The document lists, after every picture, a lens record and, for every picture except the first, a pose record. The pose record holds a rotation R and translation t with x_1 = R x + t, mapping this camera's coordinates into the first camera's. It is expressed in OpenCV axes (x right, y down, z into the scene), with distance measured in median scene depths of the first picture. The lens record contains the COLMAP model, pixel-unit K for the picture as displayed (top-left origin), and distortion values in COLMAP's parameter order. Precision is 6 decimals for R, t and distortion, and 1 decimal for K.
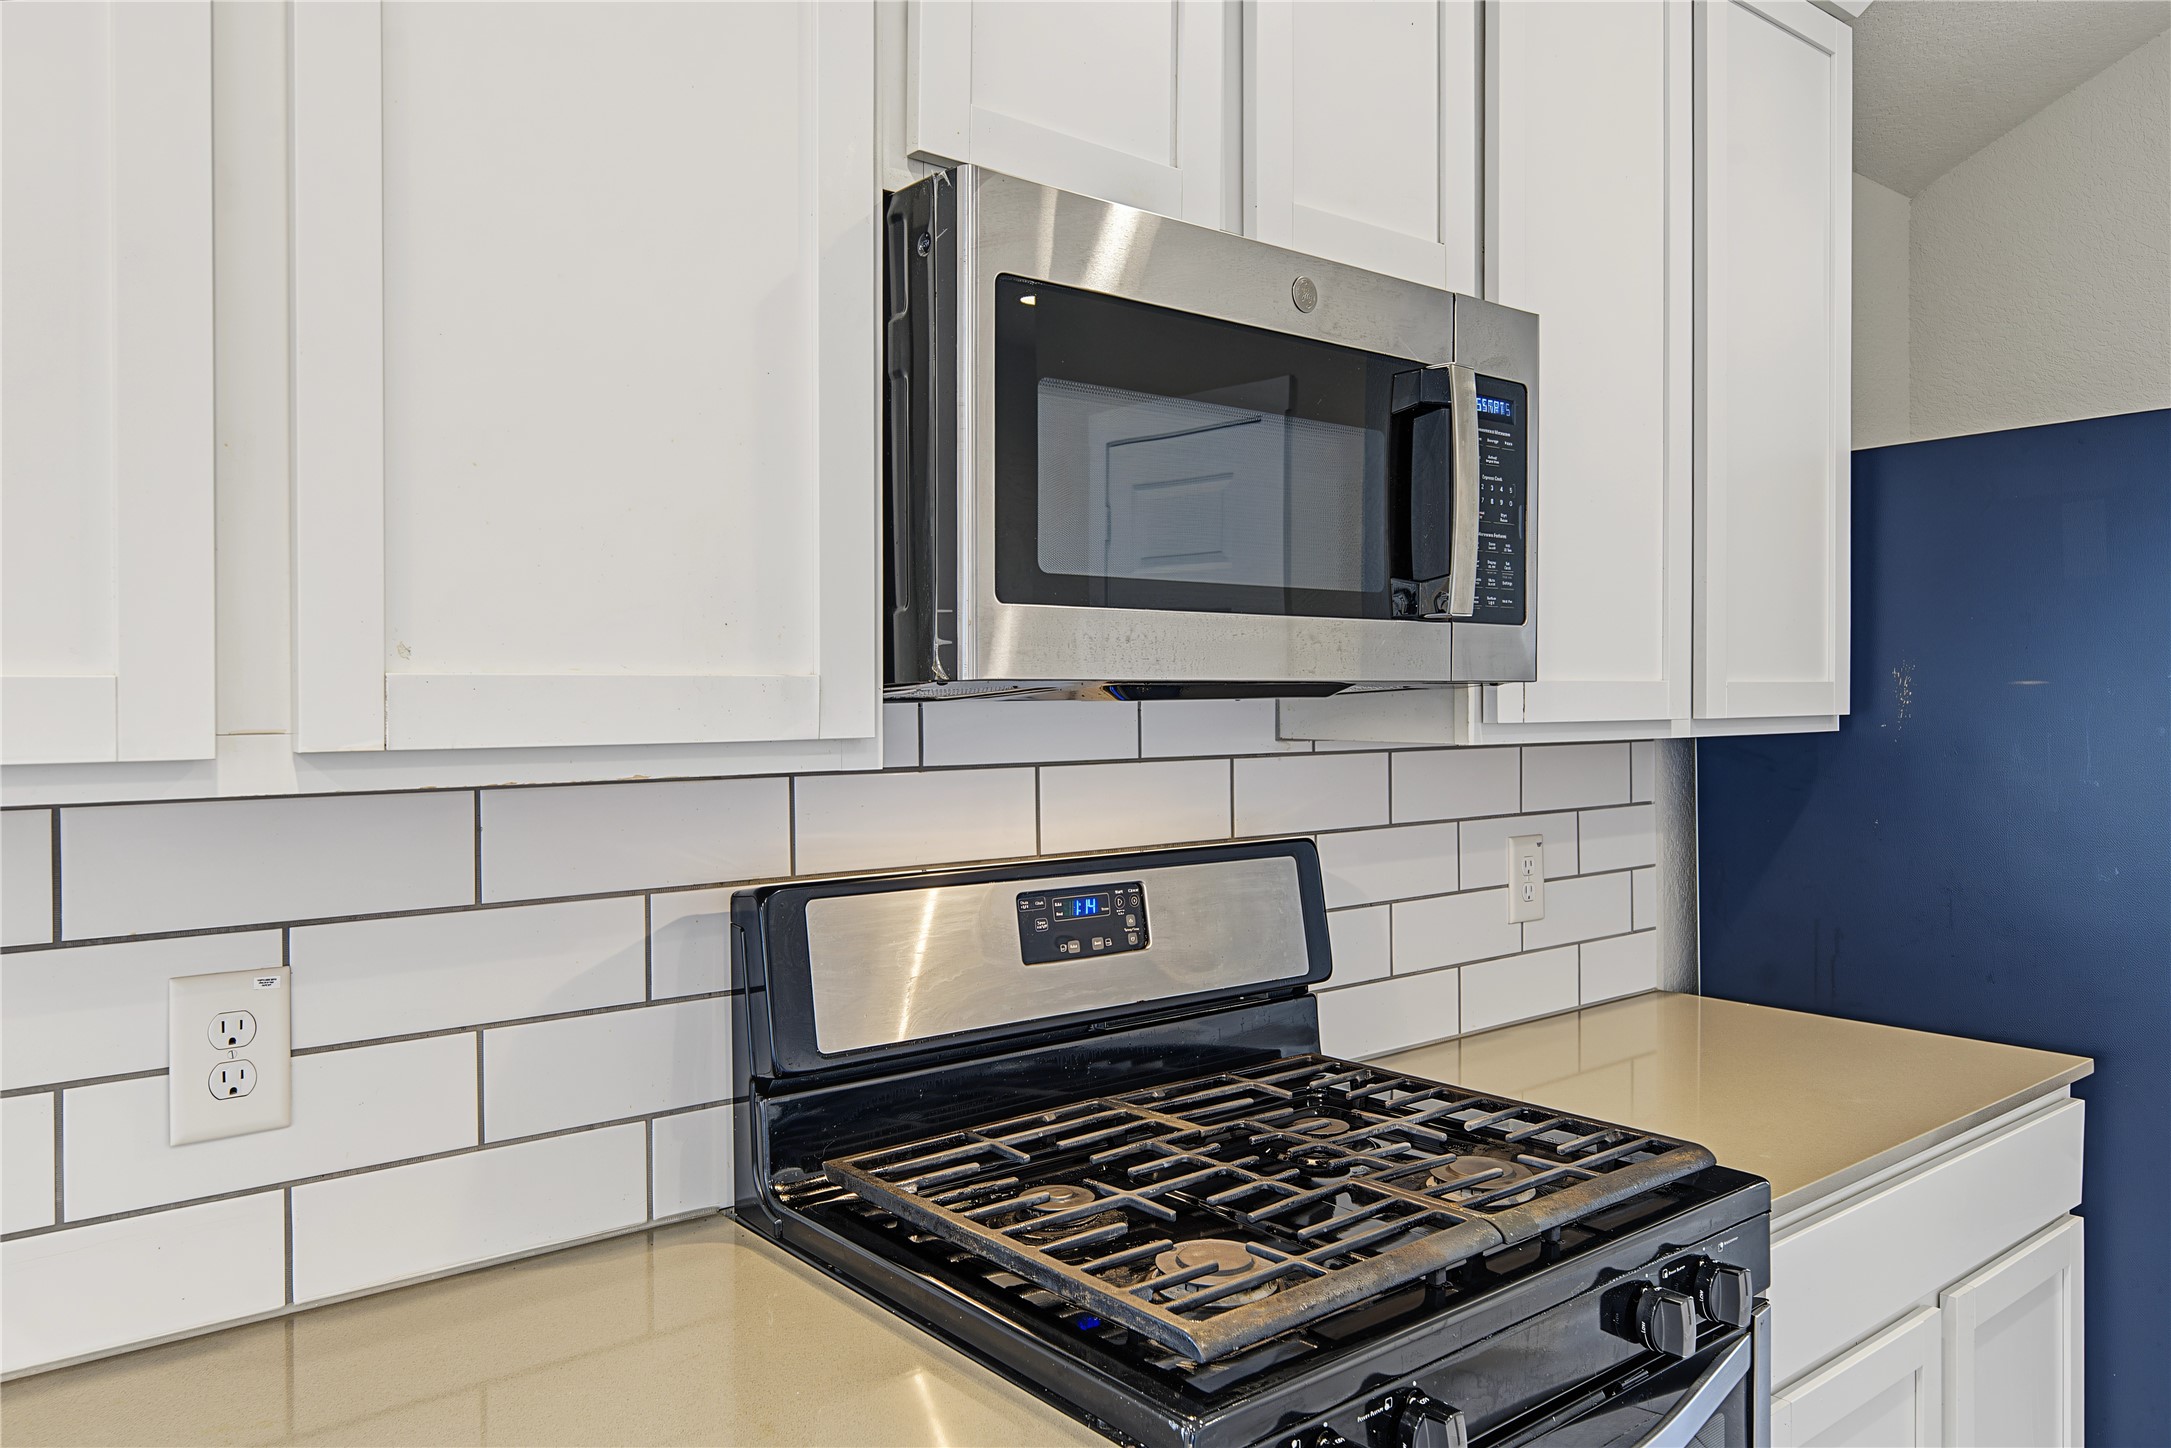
lens RADIAL K [[1502.6, 0, 1097.0], [0, 1502.6, 702.1], [0, 0, 1]] dist [-0.002436, -0.001519]
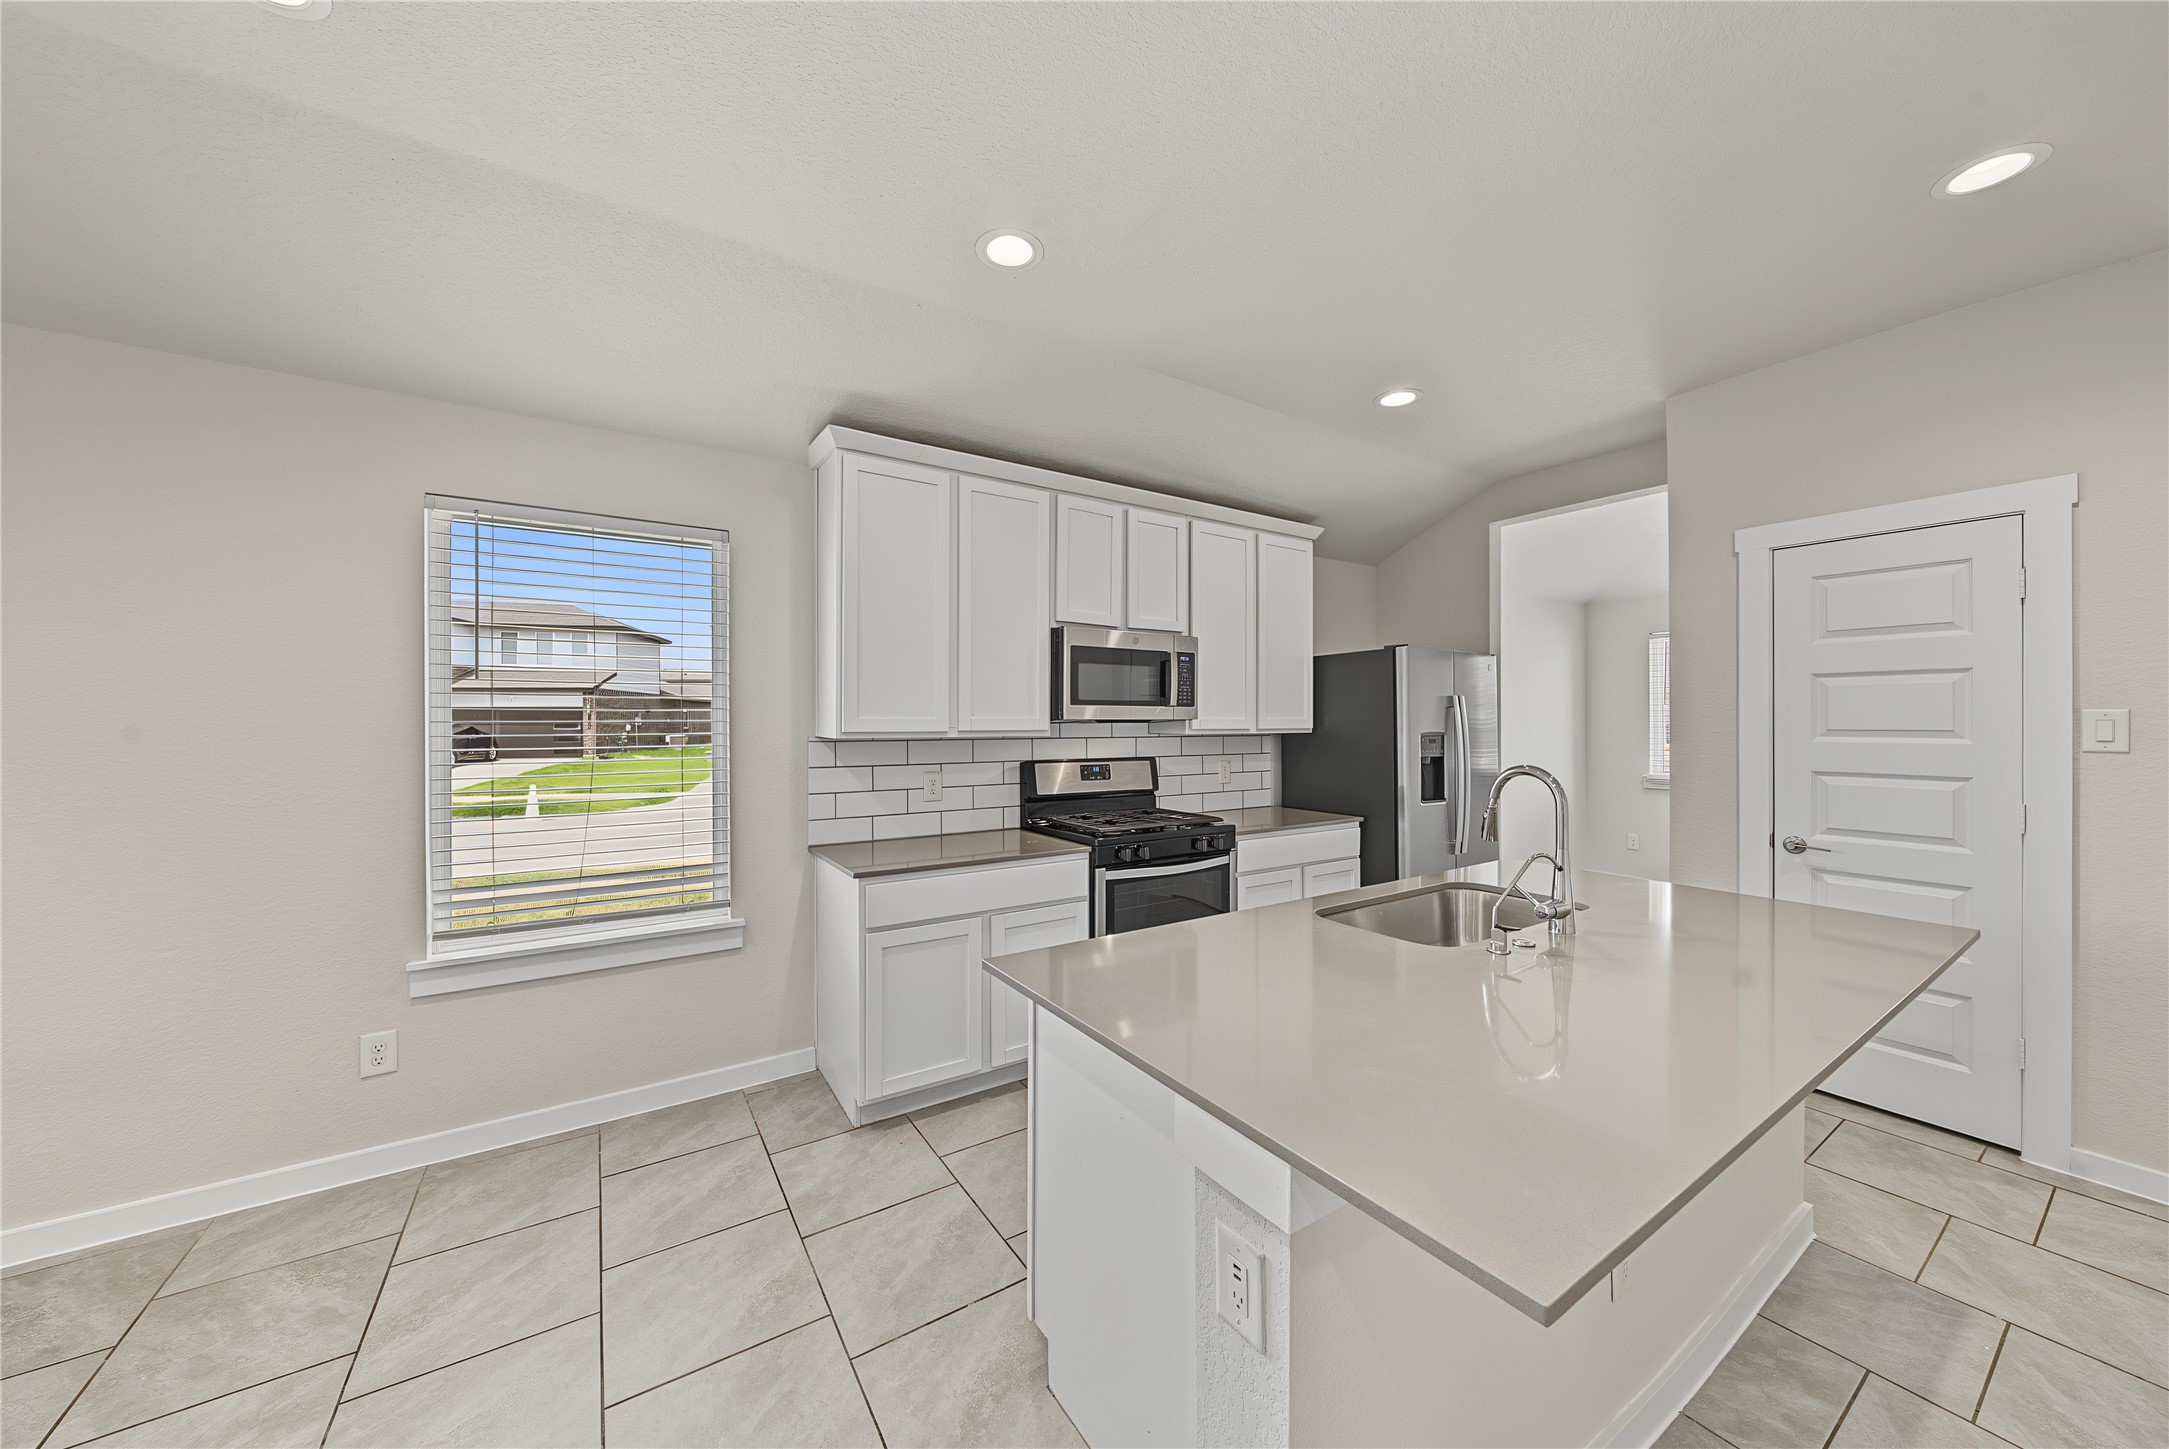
lens RADIAL K [[759.6, 0, 1091.4], [0, 759.6, 721.6], [0, 0, 1]] dist [0.000384, -0.000178]
pose [[0.994610, 0.003732, -0.103623, 0.225927], [-0.004198, 0.999982, -0.004280, 0.004479], [0.103605, 0.004691, 0.994607, -1.334917]]
